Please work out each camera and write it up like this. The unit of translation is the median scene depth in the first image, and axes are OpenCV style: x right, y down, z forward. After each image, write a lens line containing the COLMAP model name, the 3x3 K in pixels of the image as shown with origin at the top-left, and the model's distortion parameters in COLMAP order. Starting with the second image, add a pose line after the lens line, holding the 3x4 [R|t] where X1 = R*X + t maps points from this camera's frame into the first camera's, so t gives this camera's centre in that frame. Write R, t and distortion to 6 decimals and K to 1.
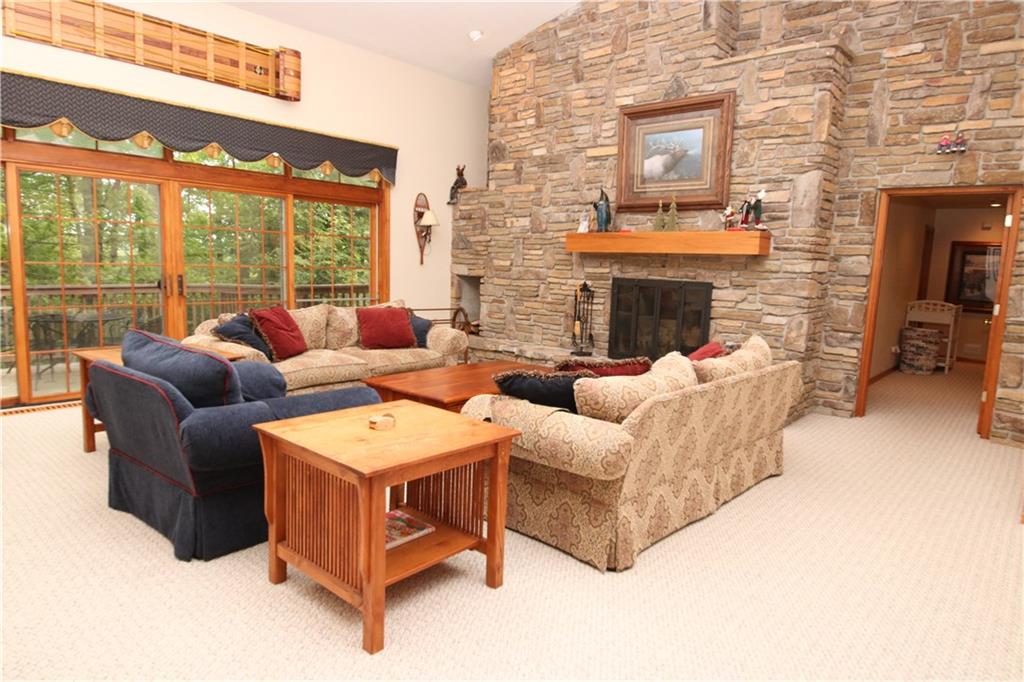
lens RADIAL K [[586.3, 0, 512.0], [0, 586.3, 341.0], [0, 0, 1]] dist [0.049652, -0.000483]
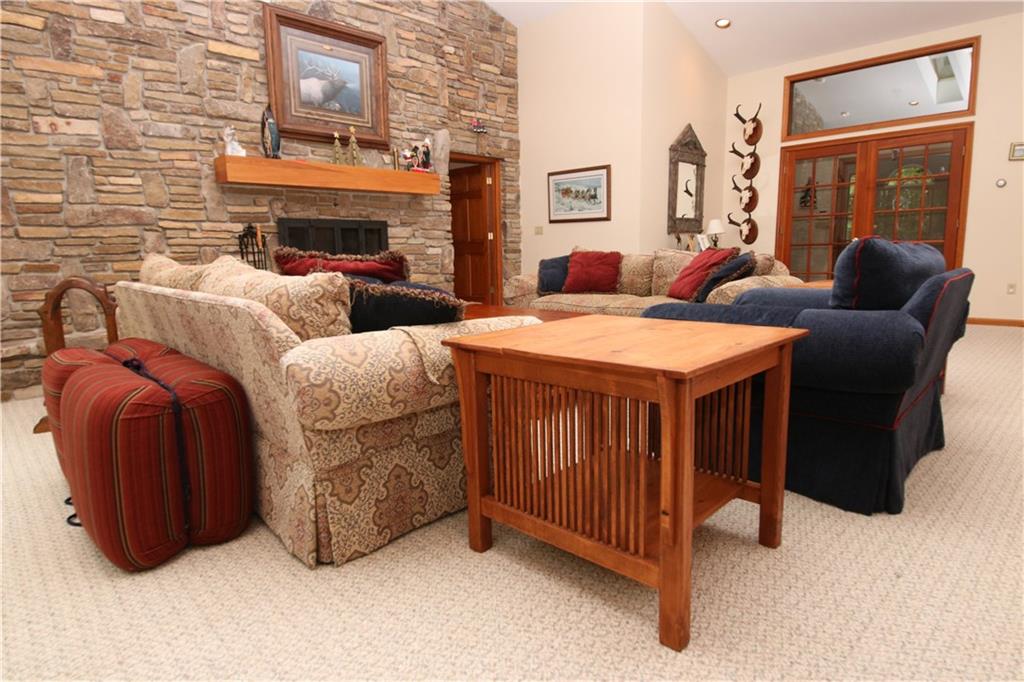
lens RADIAL K [[573.6, 0, 508.9], [0, 573.6, 336.2], [0, 0, 1]] dist [0.001458, -0.024504]
pose [[0.118949, -0.209177, 0.970616, -0.646186], [0.128716, 0.972556, 0.193821, -0.066954], [-0.984522, 0.101879, 0.142609, 0.638173]]
